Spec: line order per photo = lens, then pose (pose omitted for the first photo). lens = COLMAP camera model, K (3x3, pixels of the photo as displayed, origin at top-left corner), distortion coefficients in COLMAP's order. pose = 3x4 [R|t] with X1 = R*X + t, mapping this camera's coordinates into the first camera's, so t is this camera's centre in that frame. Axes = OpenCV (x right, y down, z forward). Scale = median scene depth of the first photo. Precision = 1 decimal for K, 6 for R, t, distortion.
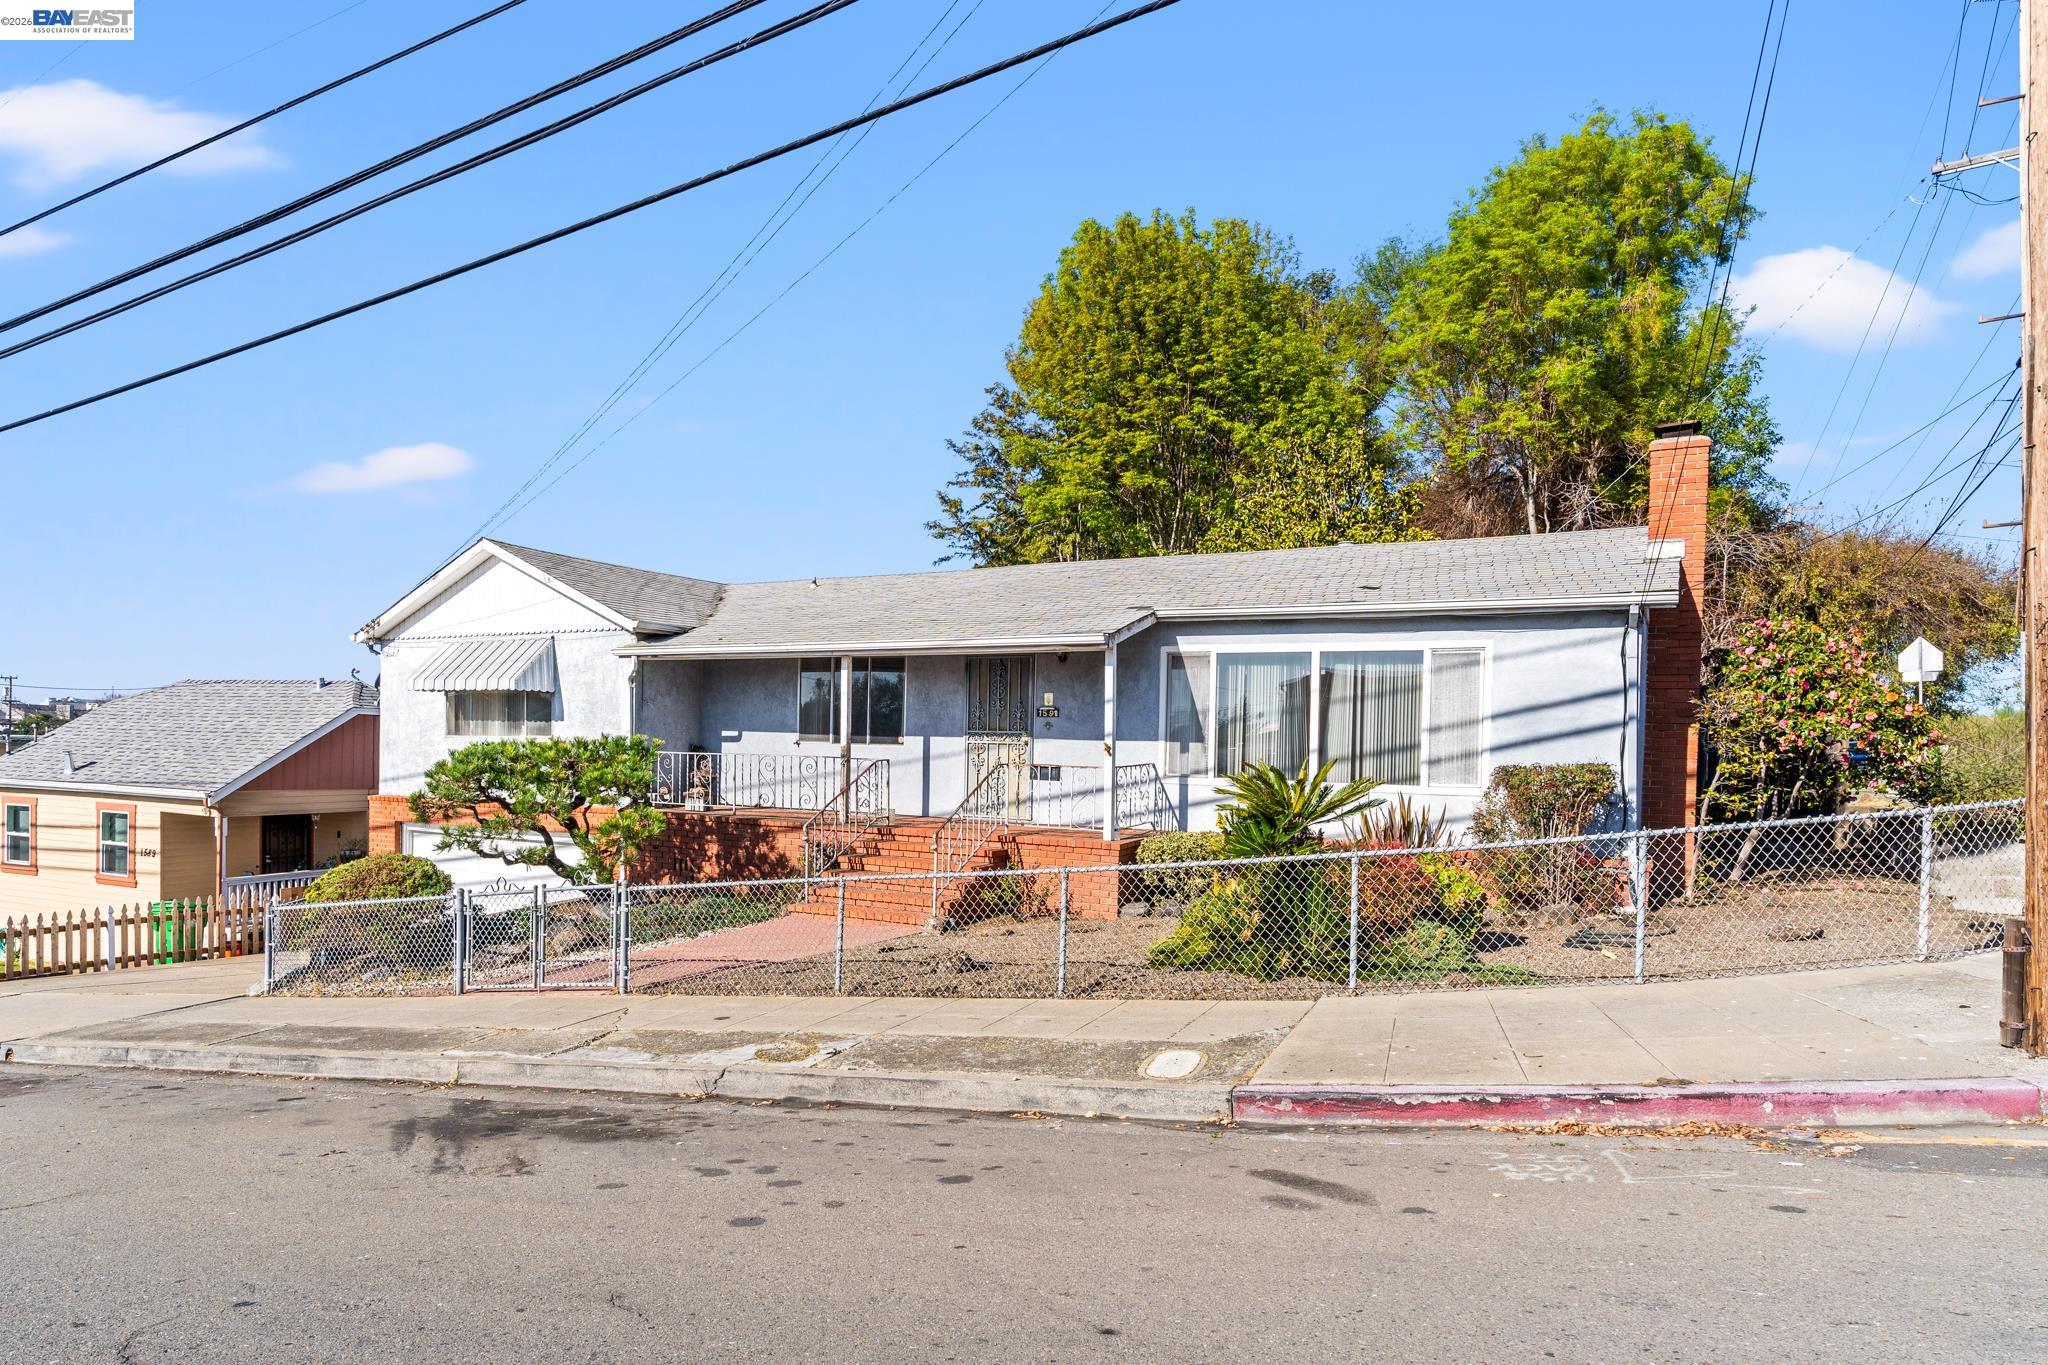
lens RADIAL K [[1173.6, 0, 975.0], [0, 1173.6, 750.2], [0, 0, 1]] dist [-0.005253, 0.003030]
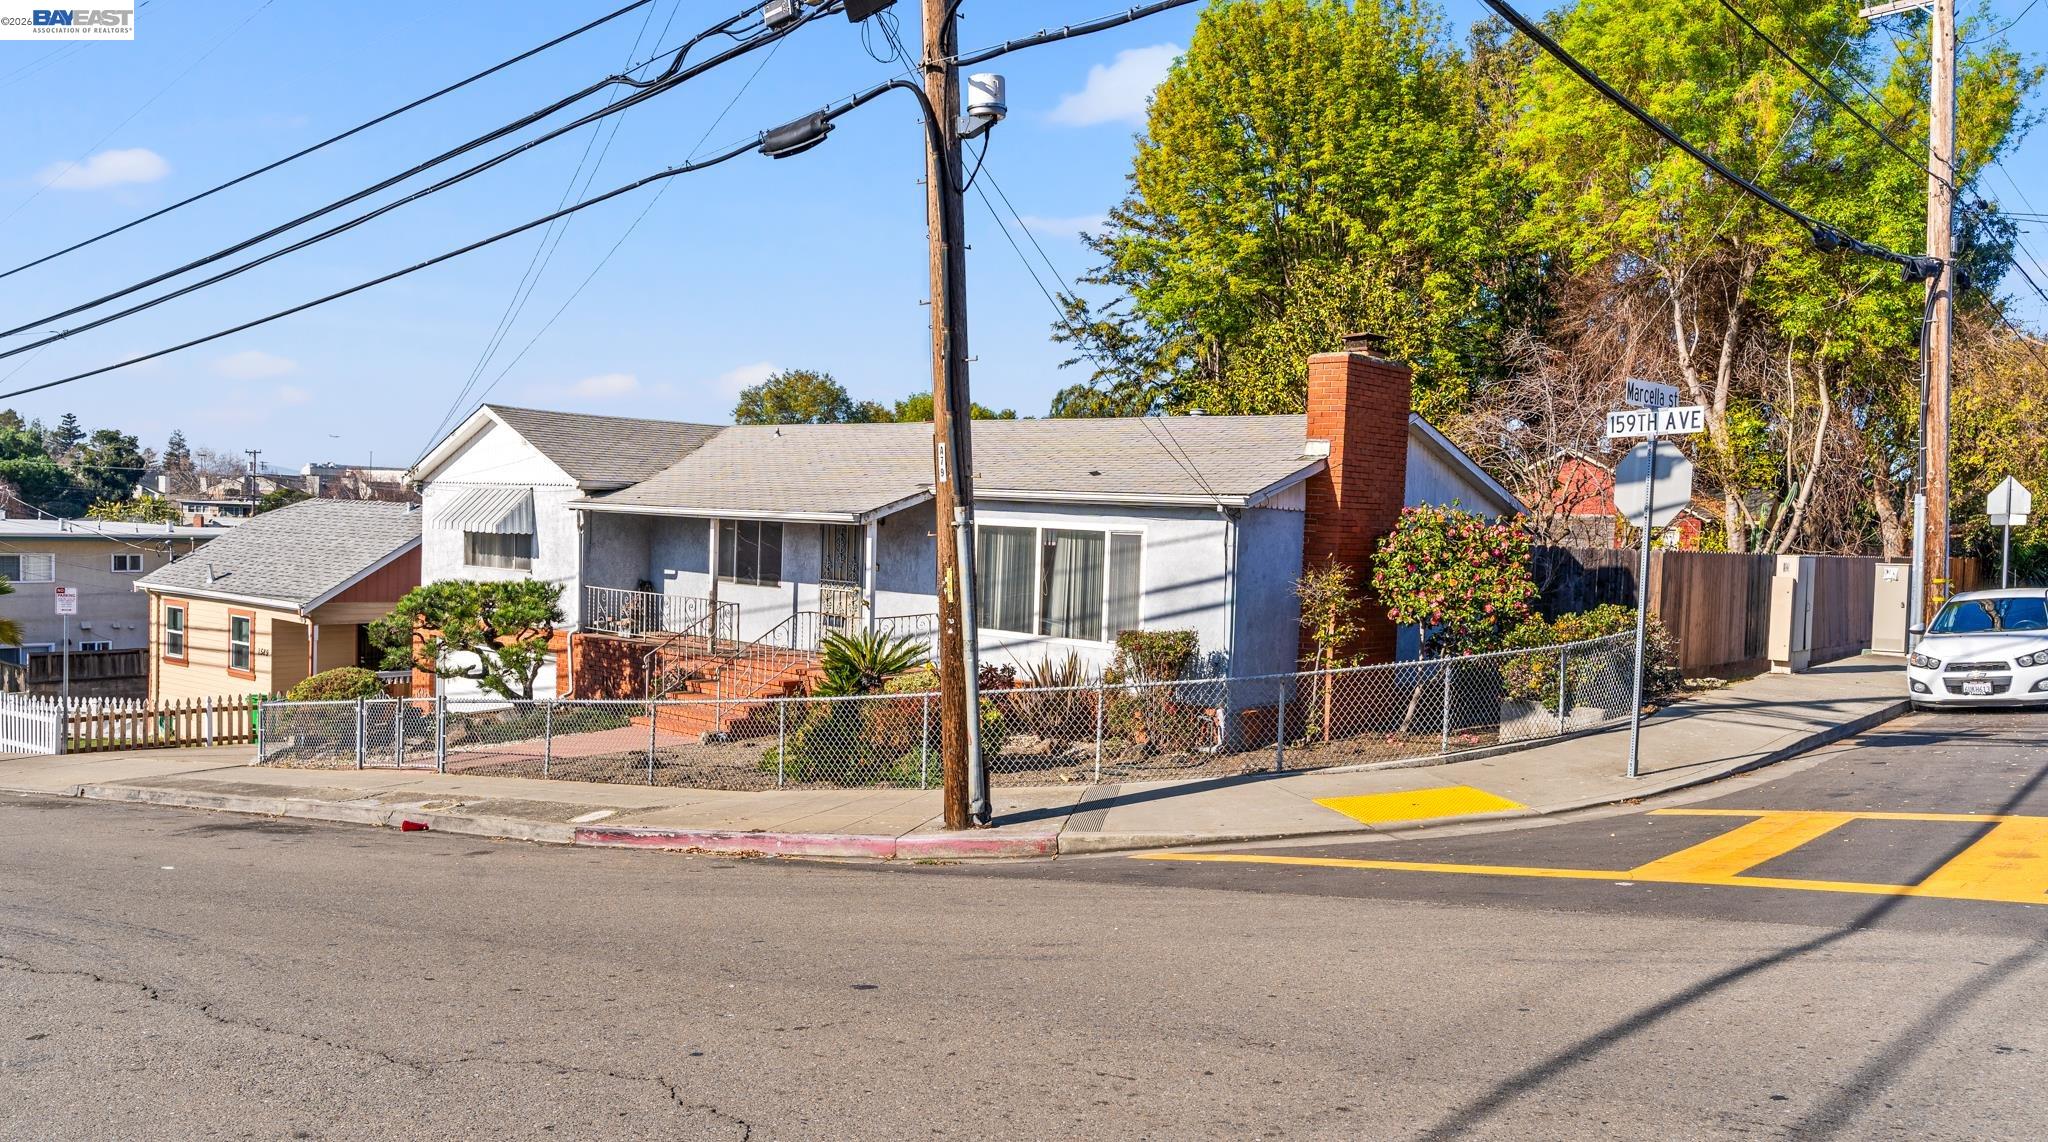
lens RADIAL K [[1442.8, 0, 1029.0], [0, 1442.8, 574.8], [0, 0, 1]] dist [-0.002677, 0.001633]
pose [[0.978630, 0.024743, -0.204137, 0.453538], [-0.019562, 0.999434, 0.027356, -0.059989], [0.204698, -0.022778, 0.978560, -0.350728]]
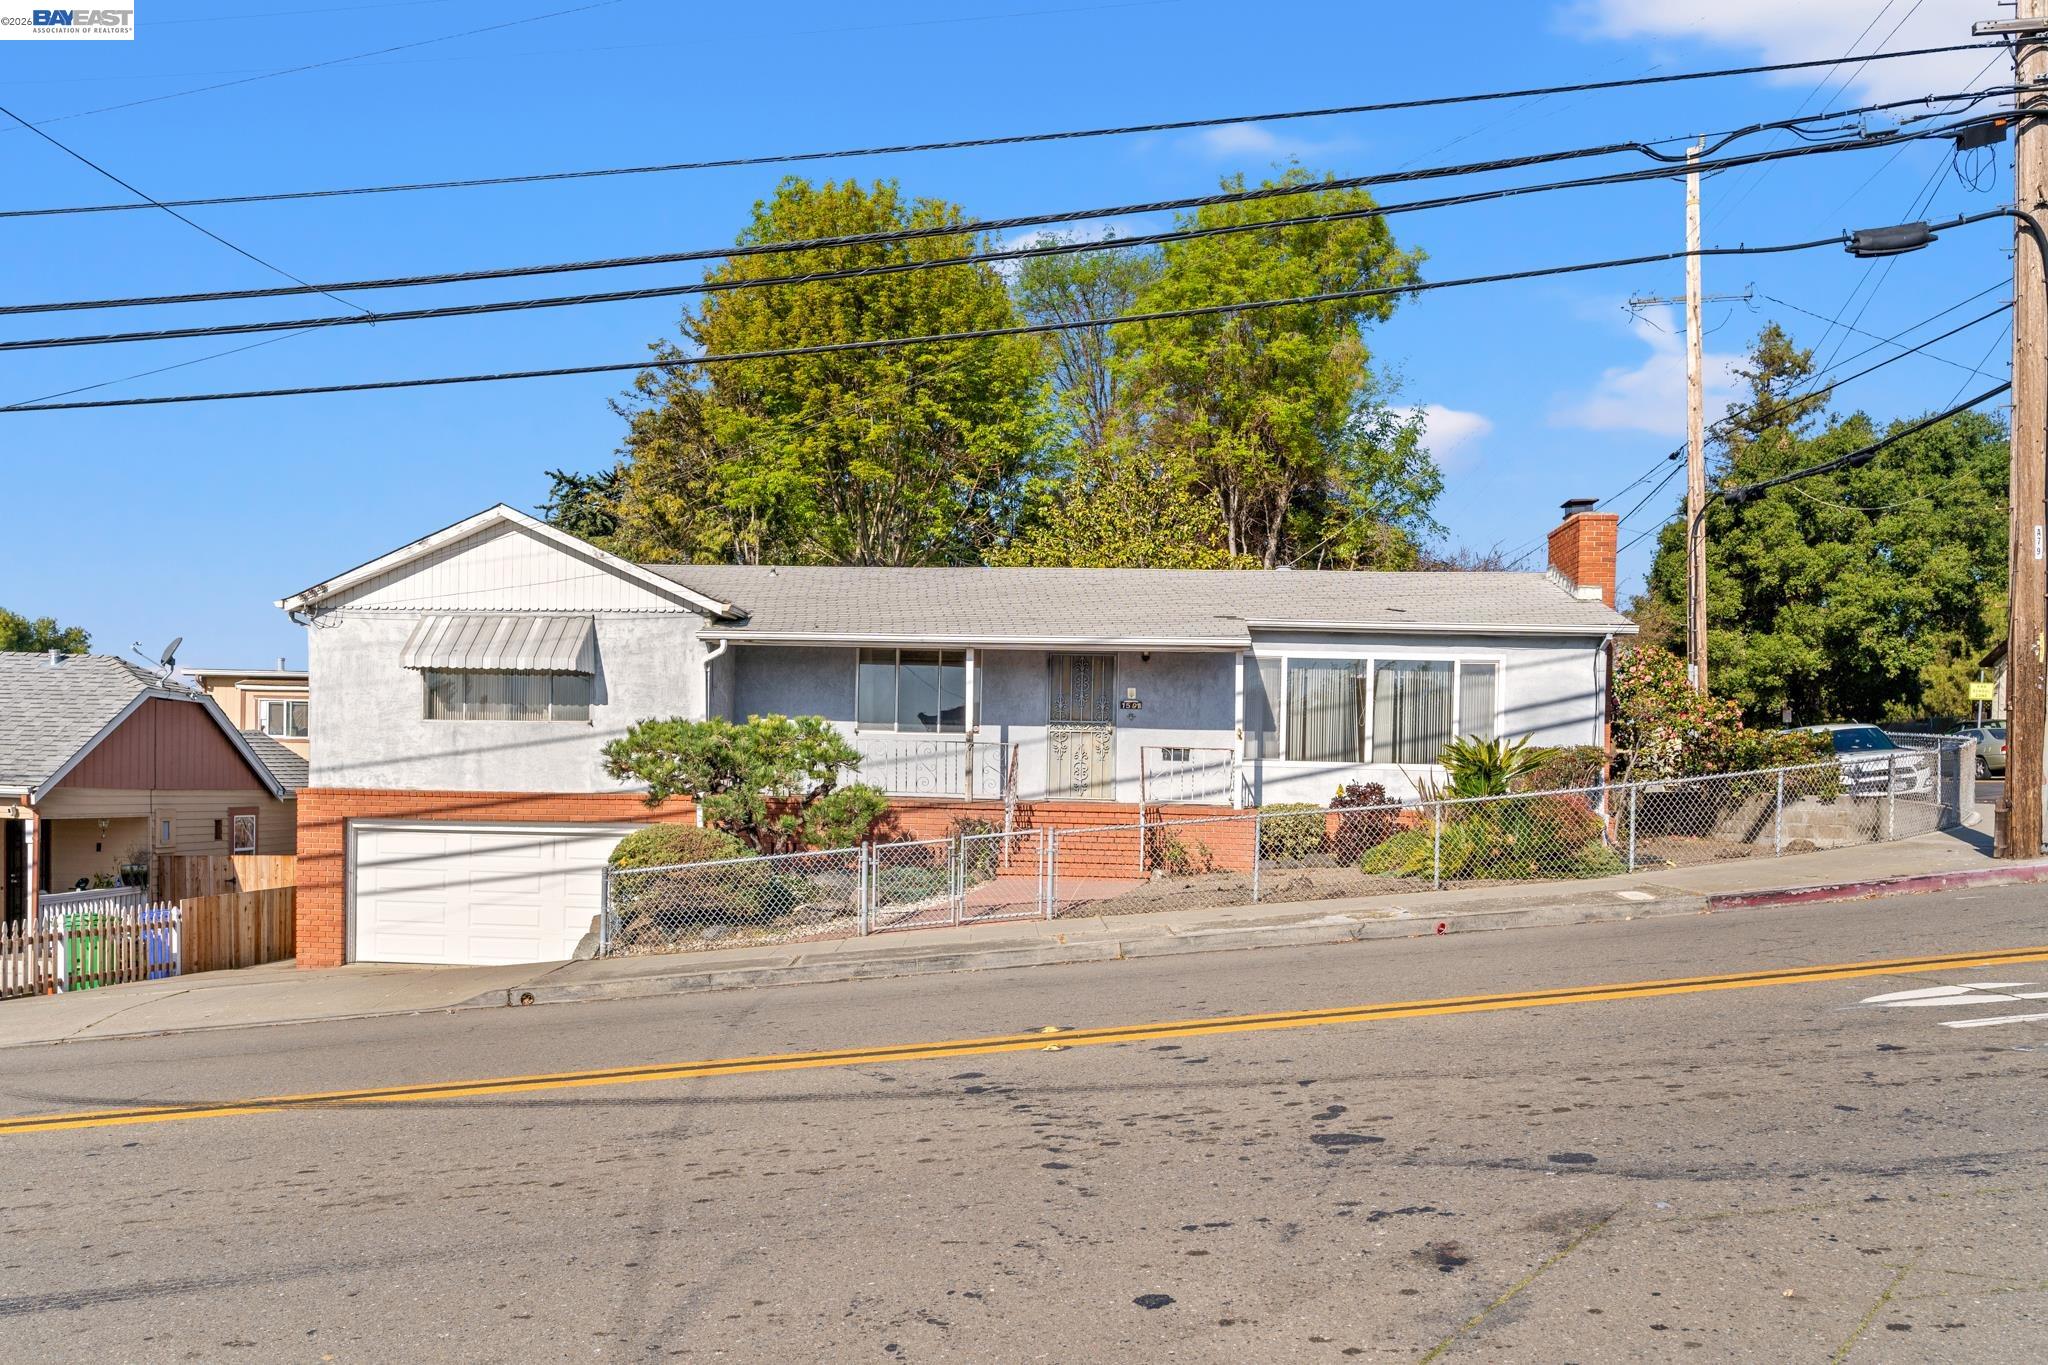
lens RADIAL K [[1459.0, 0, 952.1], [0, 1459.0, 783.3], [0, 0, 1]] dist [0.009723, -0.009092]
pose [[0.917393, 0.001833, 0.397979, -0.579141], [-0.001922, 0.999998, -0.000175, 0.039190], [-0.397979, -0.000604, 0.917394, -0.200398]]
